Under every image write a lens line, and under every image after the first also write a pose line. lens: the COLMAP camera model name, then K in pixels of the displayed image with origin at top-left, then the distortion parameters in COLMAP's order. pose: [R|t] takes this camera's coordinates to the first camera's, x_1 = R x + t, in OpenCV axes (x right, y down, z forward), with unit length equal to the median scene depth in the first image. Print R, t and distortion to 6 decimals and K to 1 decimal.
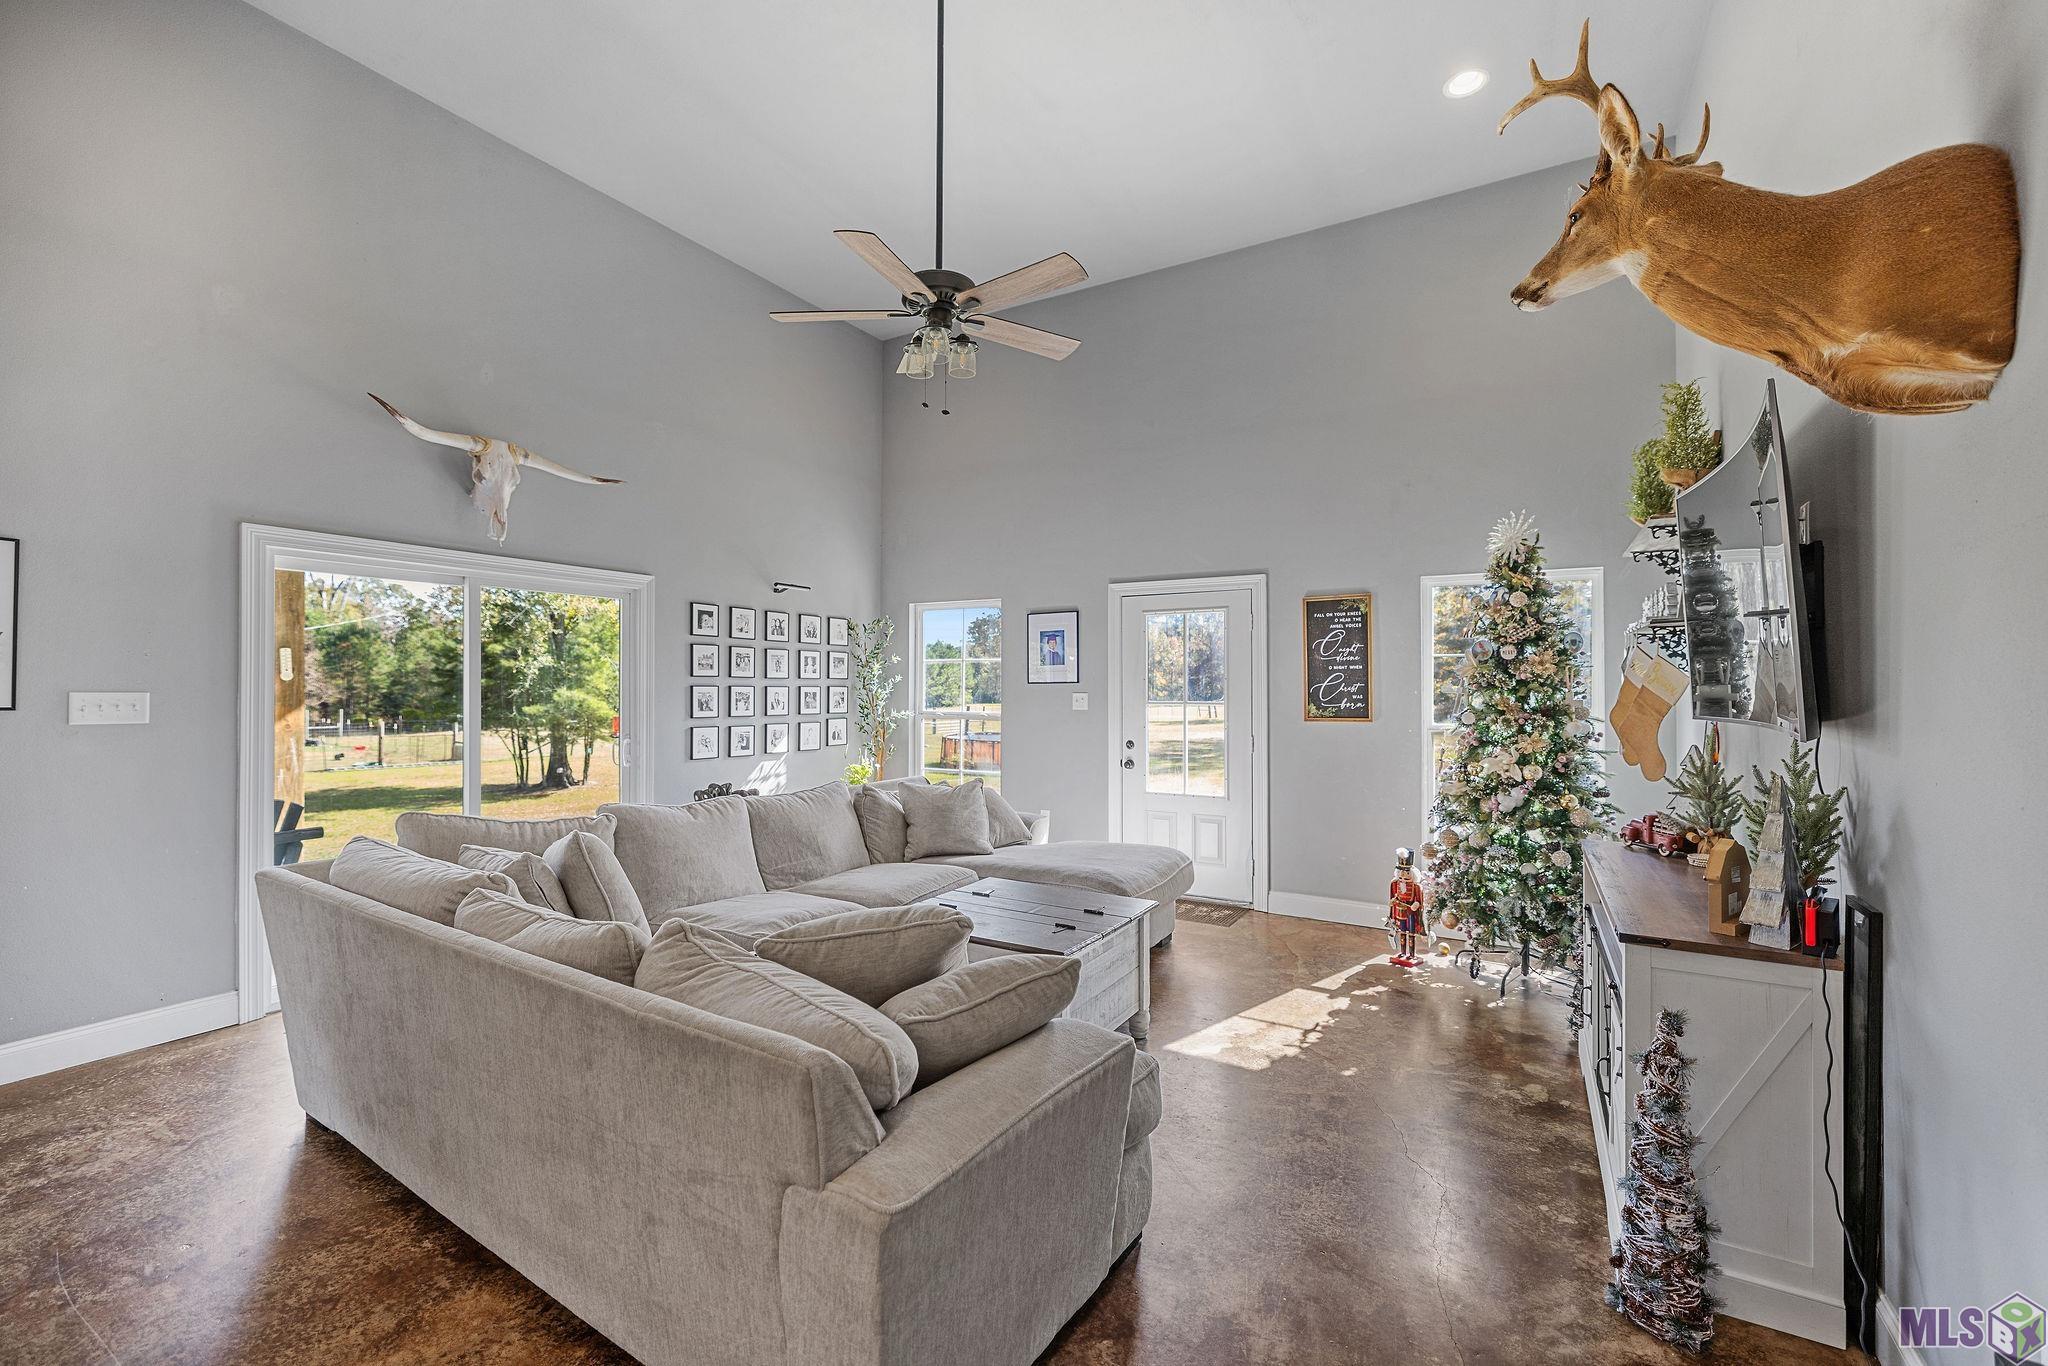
lens RADIAL K [[872.1, 0, 1002.4], [0, 872.1, 682.0], [0, 0, 1]] dist [0.003405, -0.001151]
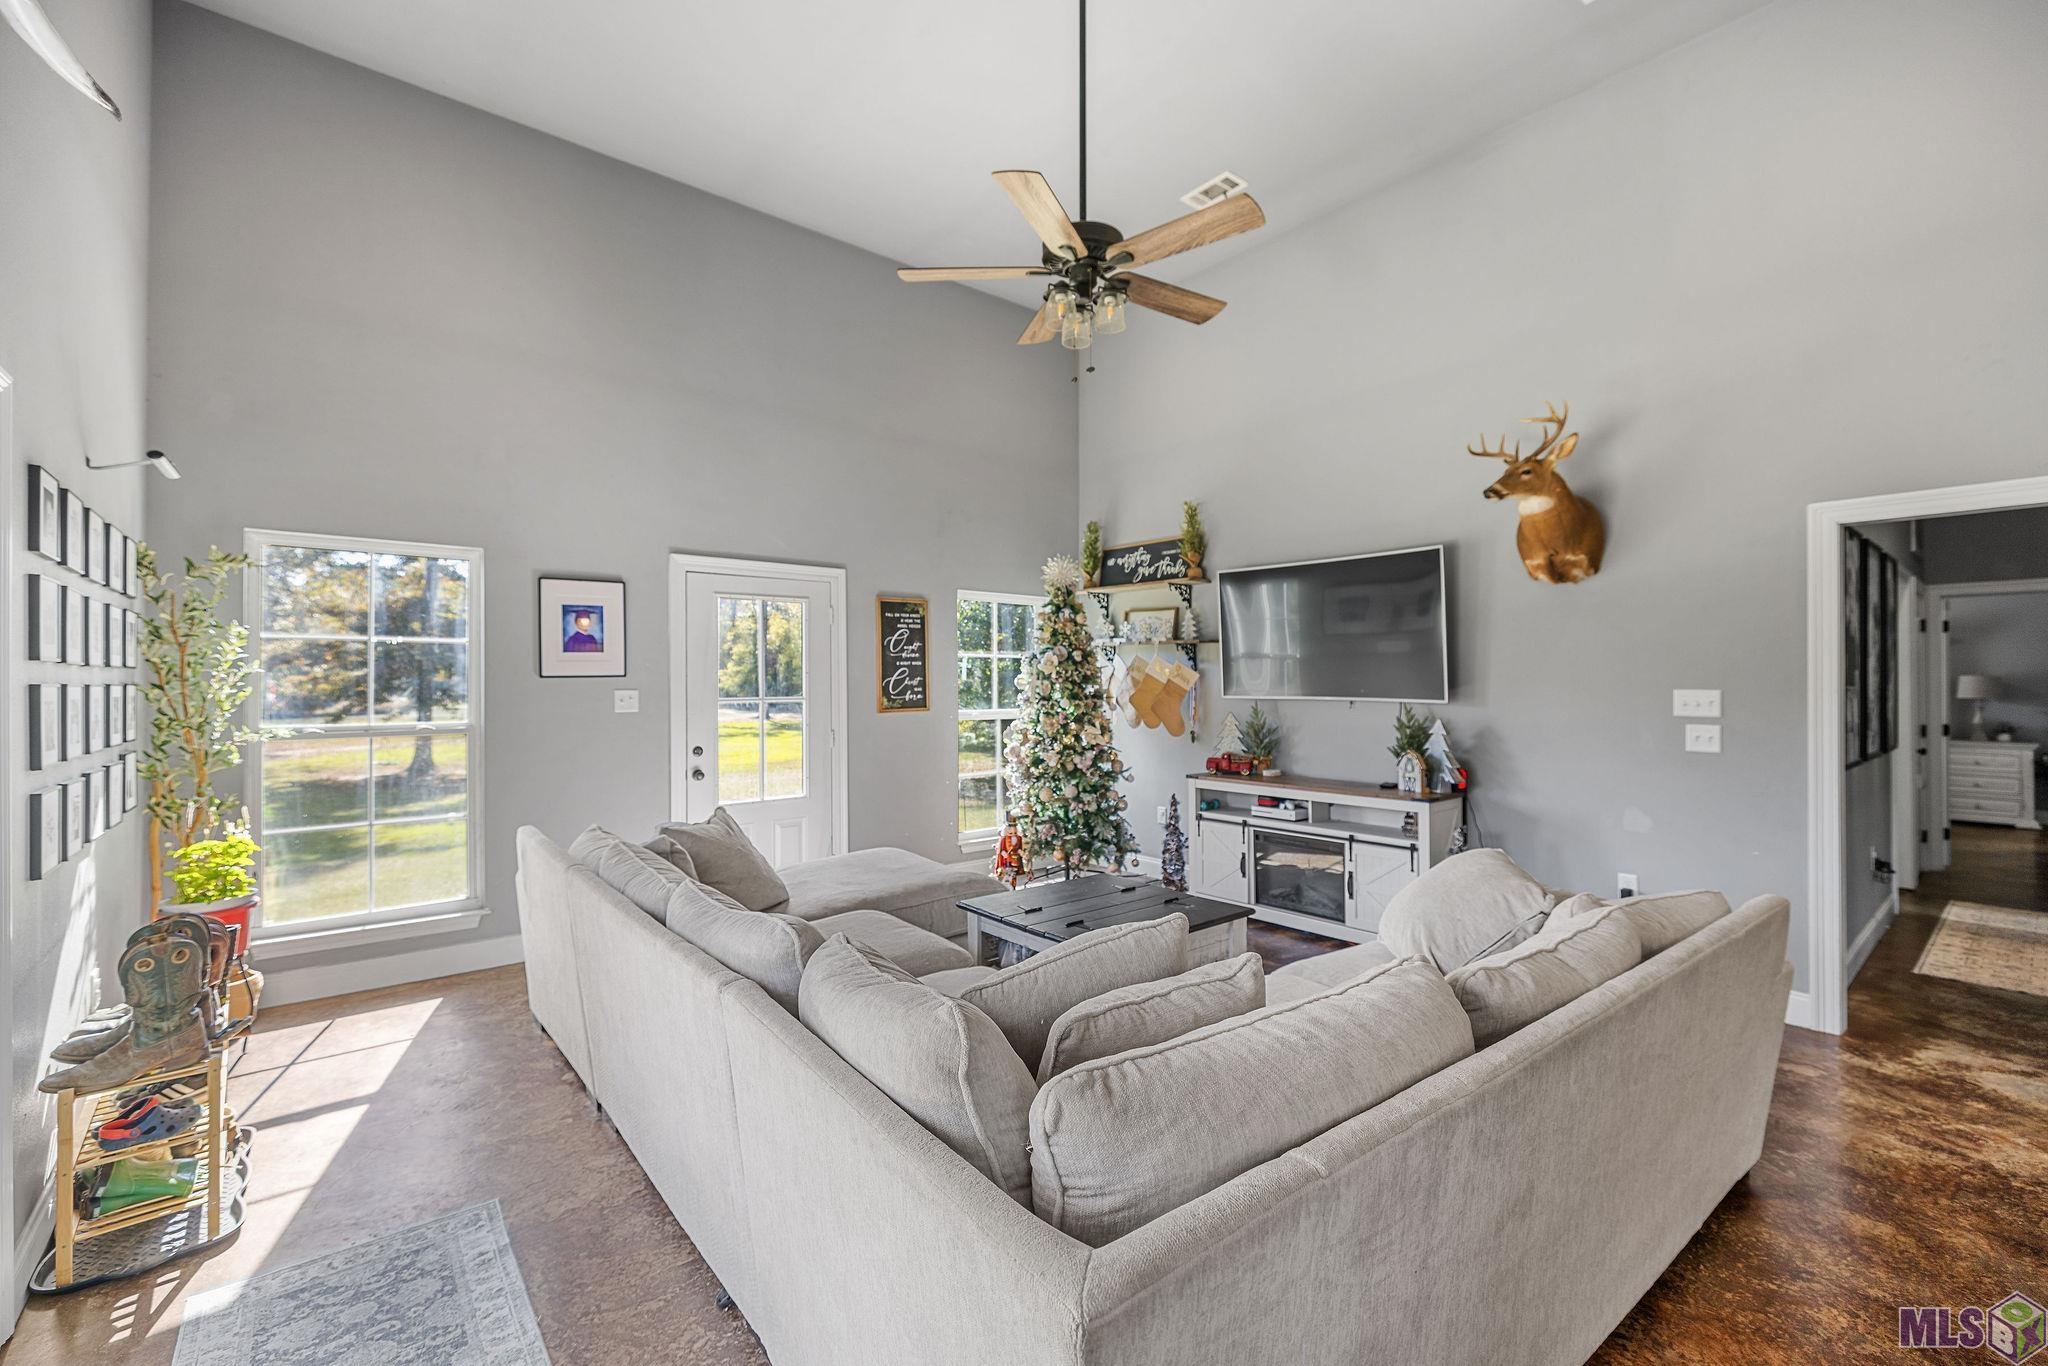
lens RADIAL K [[872.1, 0, 1033.6], [0, 872.1, 677.8], [0, 0, 1]] dist [0.003405, -0.001151]
pose [[0.337910, -0.001809, 0.941177, -0.746793], [-0.003586, 0.999988, 0.003209, -0.002775], [-0.941172, -0.004459, 0.337899, 0.584405]]
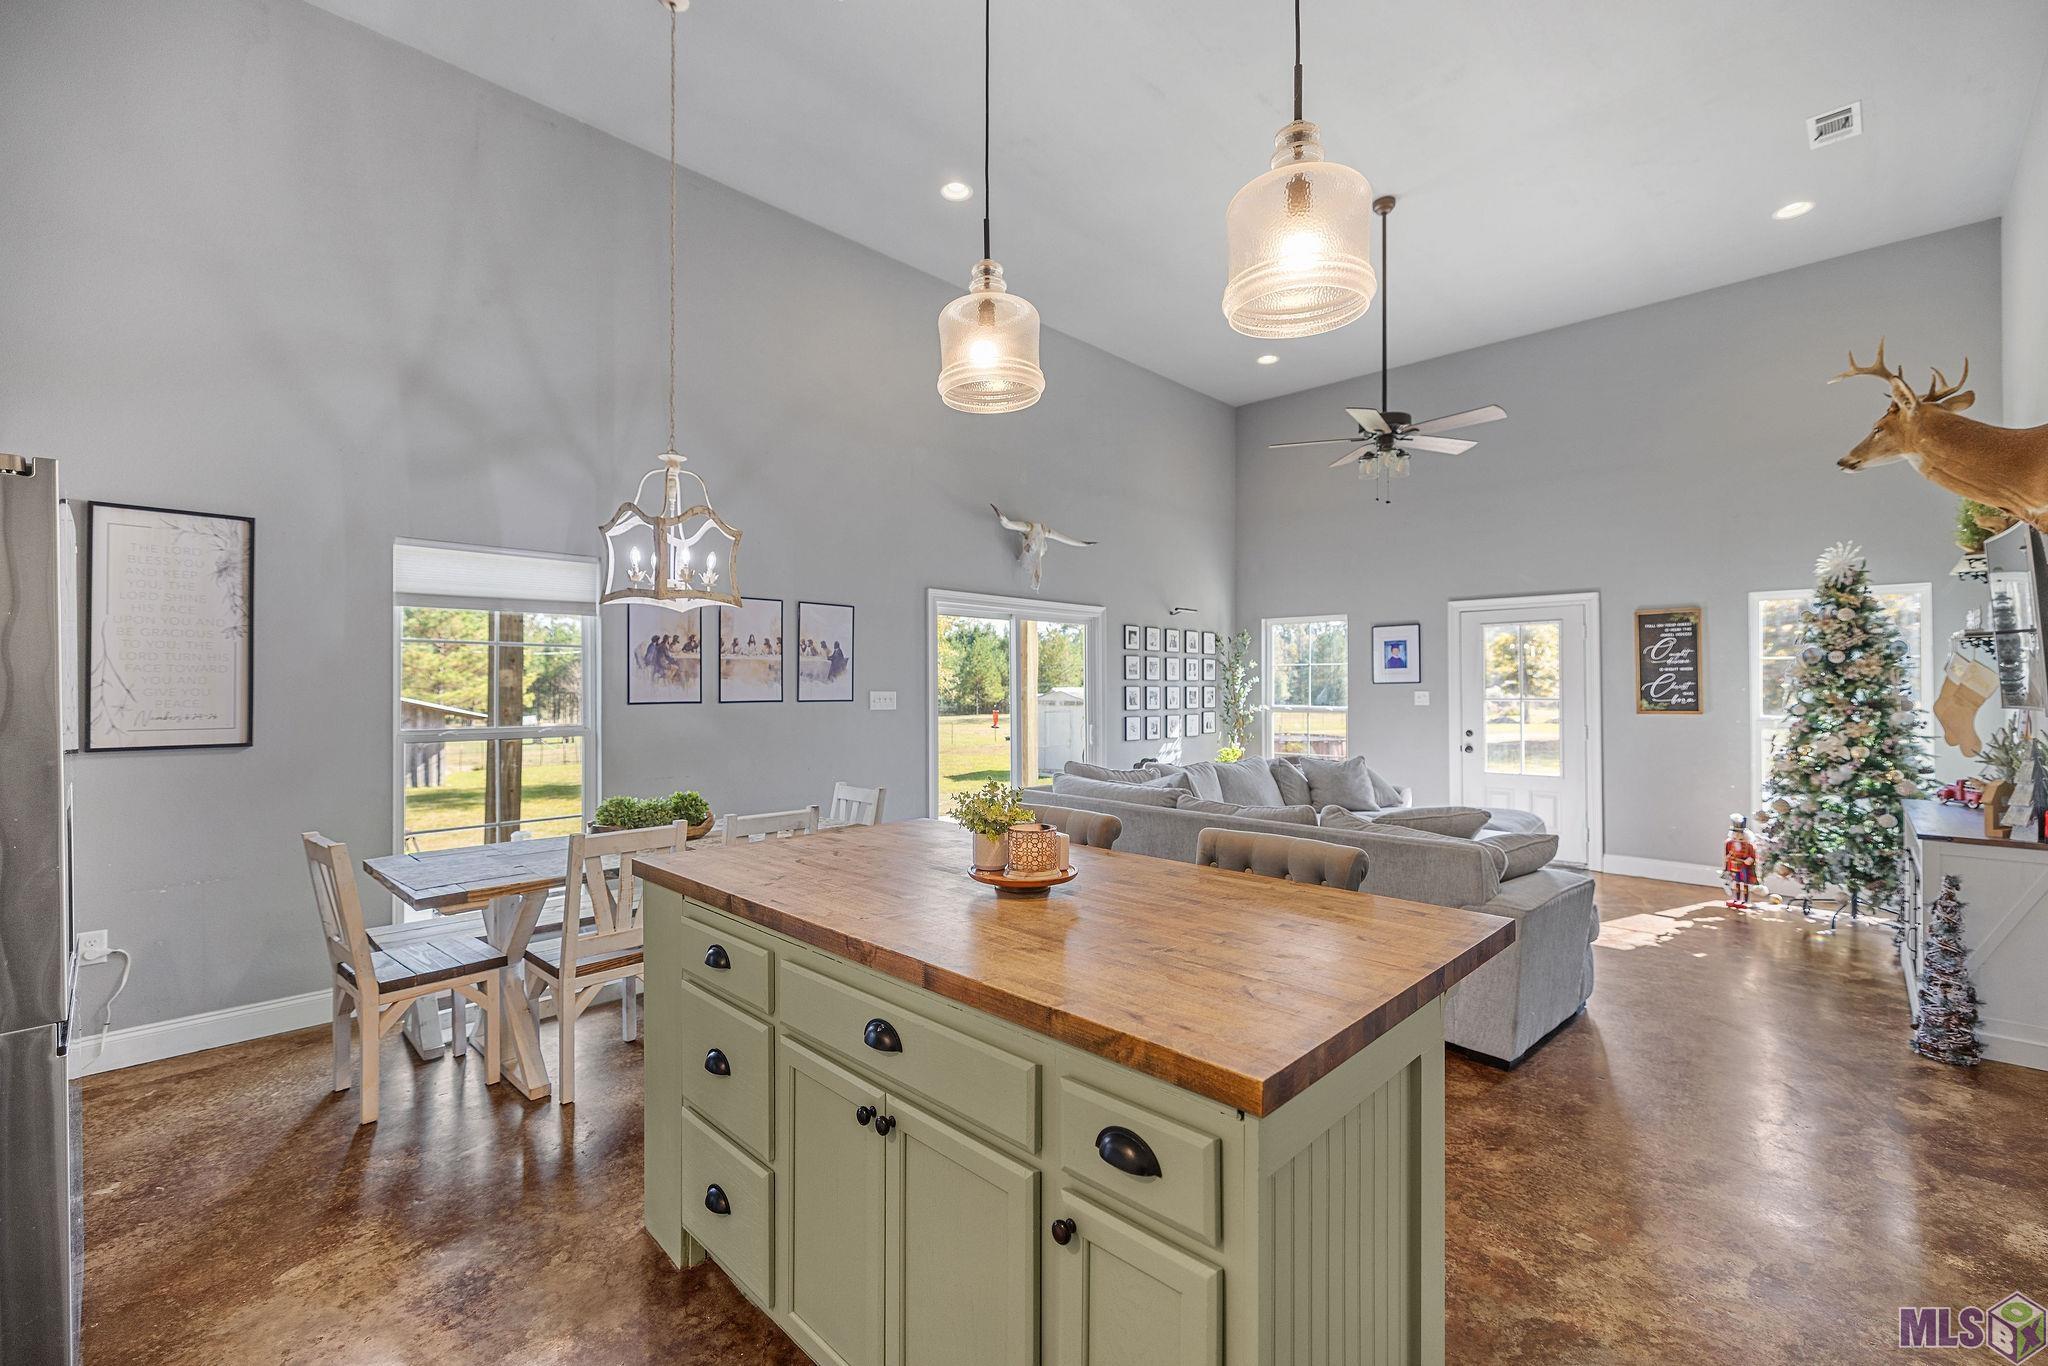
lens RADIAL K [[872.1, 0, 1019.0], [0, 872.1, 681.2], [0, 0, 1]] dist [0.003405, -0.001151]
pose [[0.974347, -0.005050, -0.224993, -0.271766], [0.004767, 0.999987, -0.001800, -0.002598], [0.225000, 0.000681, 0.974359, -0.469159]]
